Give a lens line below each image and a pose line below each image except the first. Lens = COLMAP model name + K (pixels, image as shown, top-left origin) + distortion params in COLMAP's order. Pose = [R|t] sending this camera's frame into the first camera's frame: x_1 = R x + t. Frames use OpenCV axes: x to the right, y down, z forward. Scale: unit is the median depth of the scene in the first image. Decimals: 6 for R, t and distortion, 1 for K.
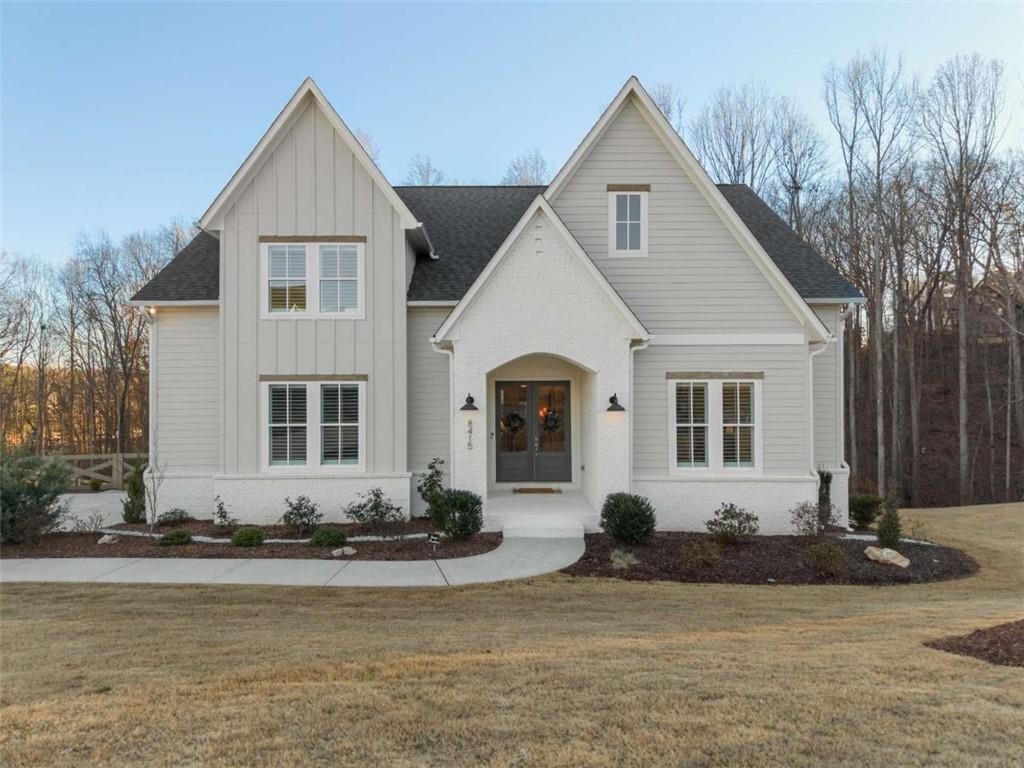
lens RADIAL K [[704.1, 0, 524.8], [0, 704.1, 382.1], [0, 0, 1]] dist [-0.003137, 0.001143]
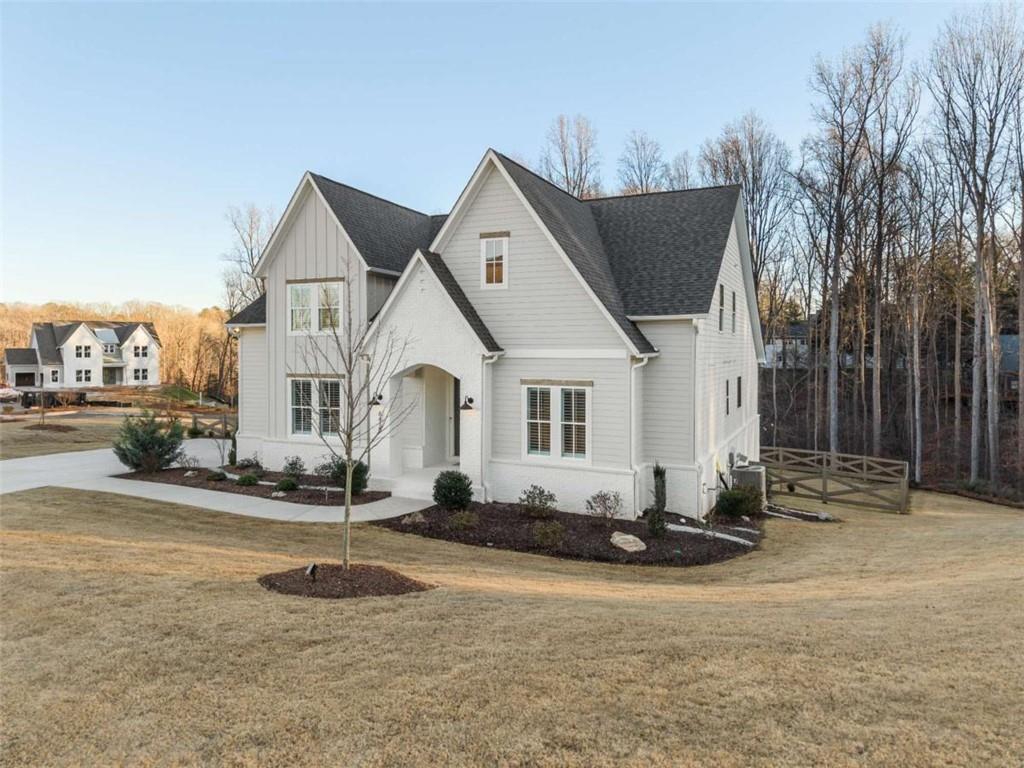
lens RADIAL K [[716.7, 0, 513.0], [0, 716.7, 364.6], [0, 0, 1]] dist [0.011765, -0.001698]
pose [[0.897201, 0.014047, -0.441398, 0.758435], [0.002105, 0.999347, 0.036081, -0.086617], [0.441617, -0.033301, 0.896586, -0.159408]]
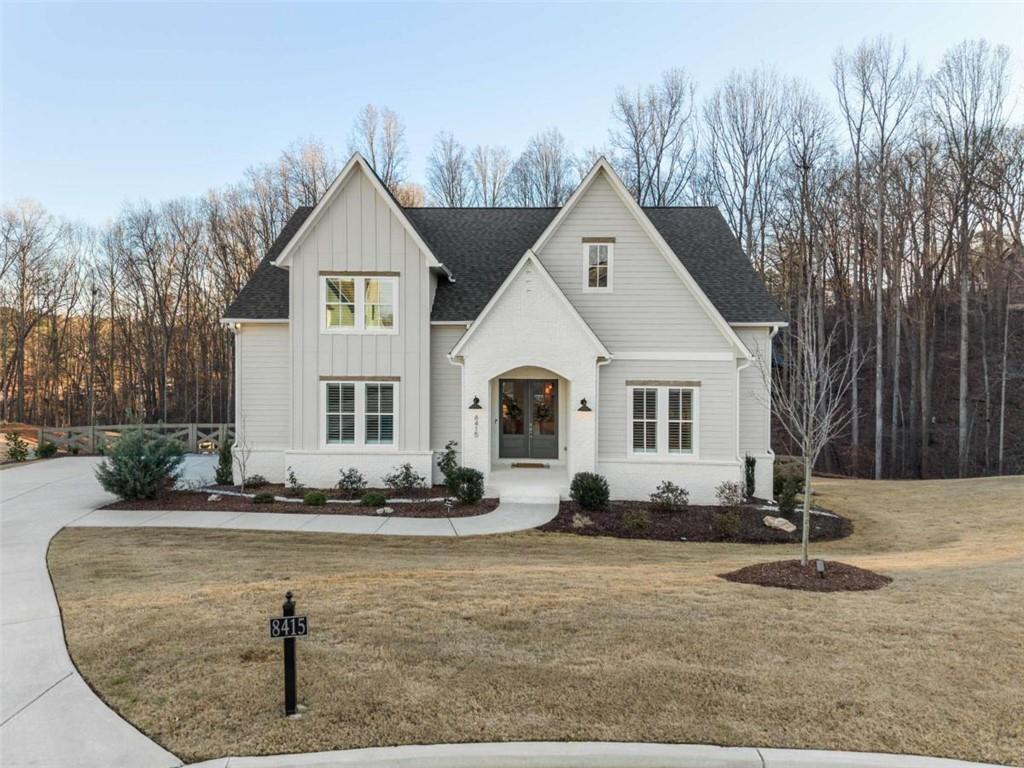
lens RADIAL K [[716.7, 0, 513.0], [0, 716.7, 364.6], [0, 0, 1]] dist [0.011765, -0.001698]
pose [[0.998630, 0.013182, -0.050647, 0.057913], [-0.011149, 0.999129, 0.040216, -0.094970], [0.051133, -0.039596, 0.997907, -0.346410]]
